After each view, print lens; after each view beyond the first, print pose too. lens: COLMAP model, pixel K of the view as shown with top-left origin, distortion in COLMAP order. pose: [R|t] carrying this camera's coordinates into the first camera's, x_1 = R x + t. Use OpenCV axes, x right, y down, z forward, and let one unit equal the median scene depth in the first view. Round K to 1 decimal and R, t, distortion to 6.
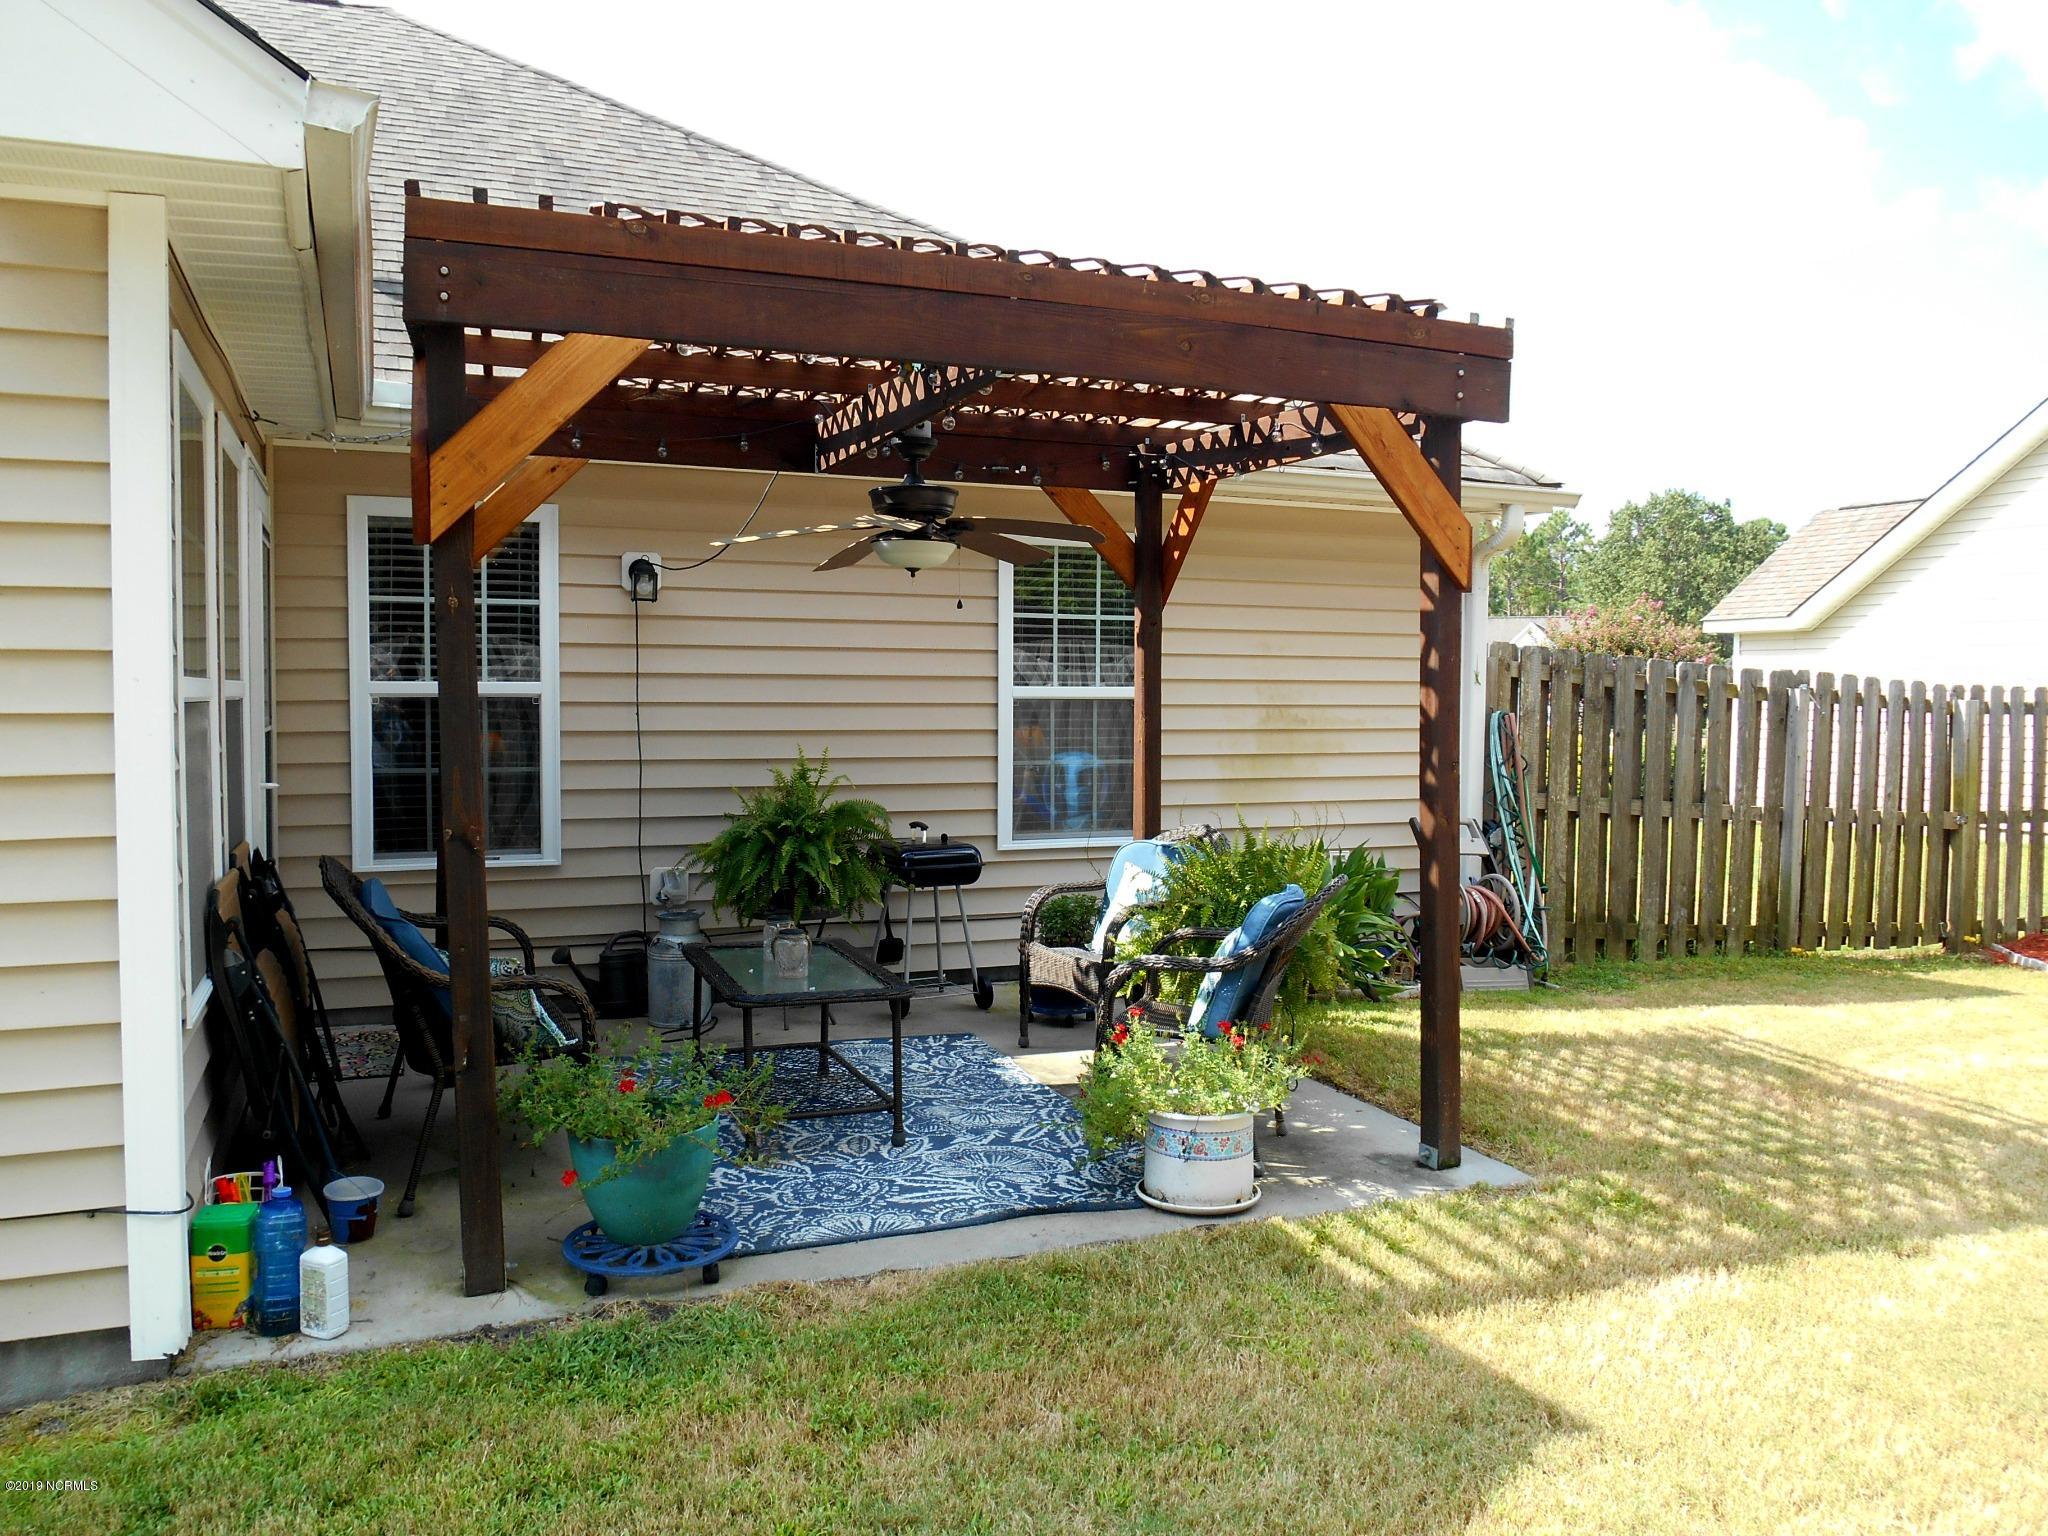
lens RADIAL K [[1568.2, 0, 998.5], [0, 1568.2, 763.3], [0, 0, 1]] dist [-0.043774, 0.005688]
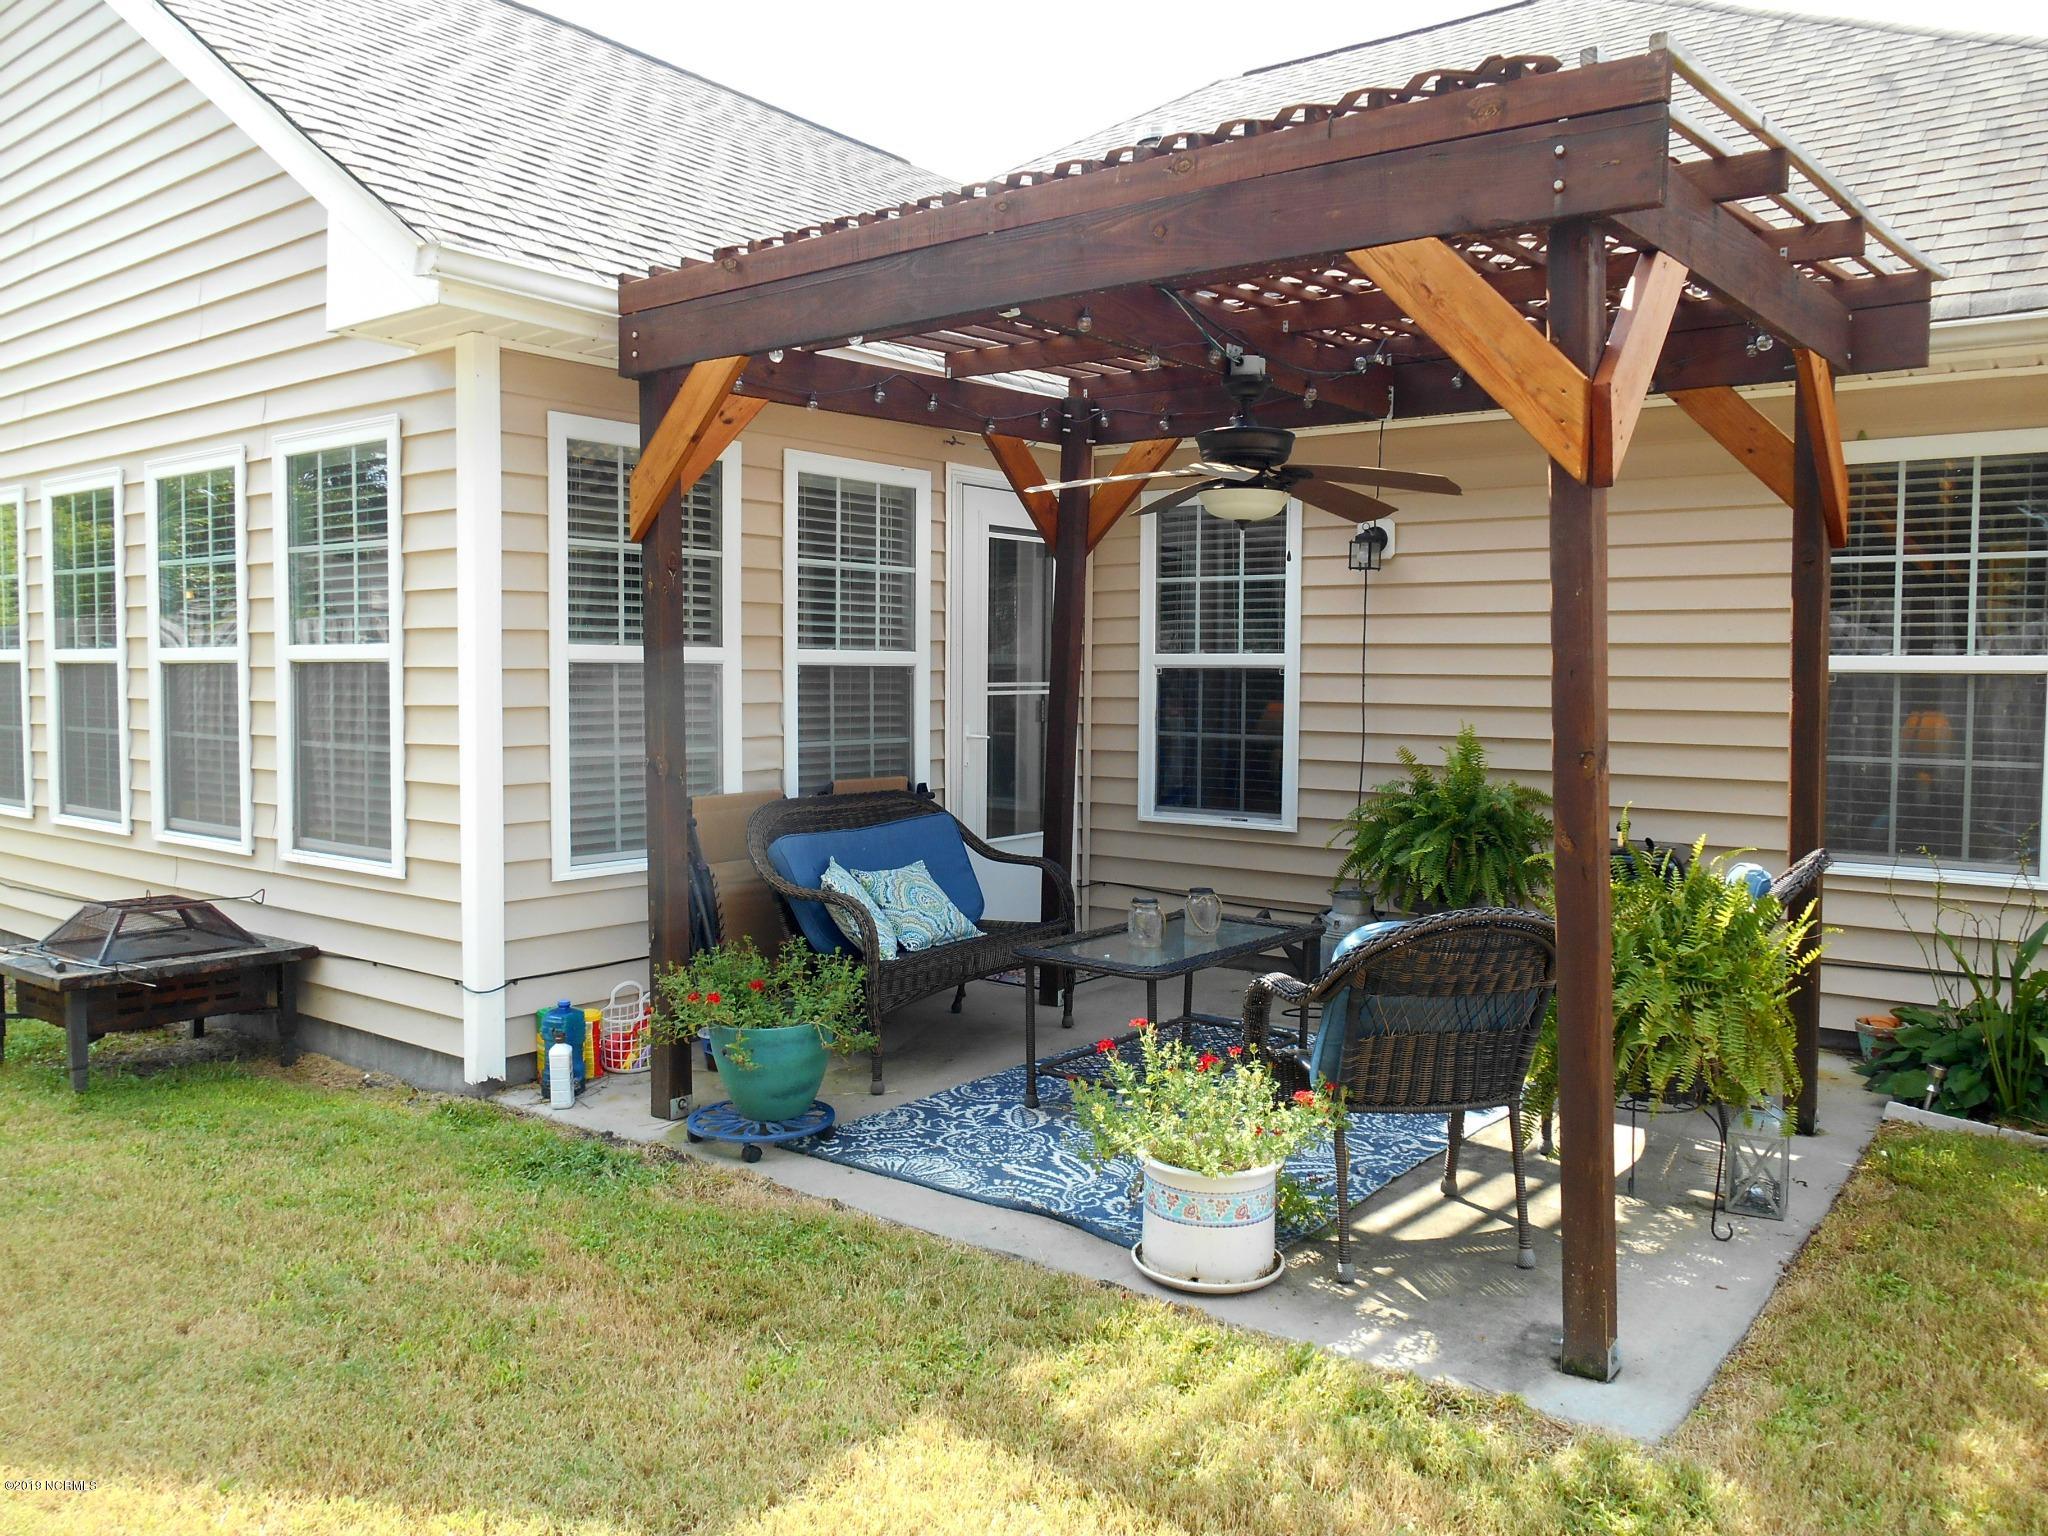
lens RADIAL K [[1559.1, 0, 1024.0], [0, 1559.1, 768.0], [0, 0, 1]] dist [-0.061051, 0.004319]
pose [[0.492278, 0.051427, -0.868918, 0.747402], [-0.043044, 0.998470, 0.034708, -0.007104], [0.869373, 0.020316, 0.493739, 0.494740]]
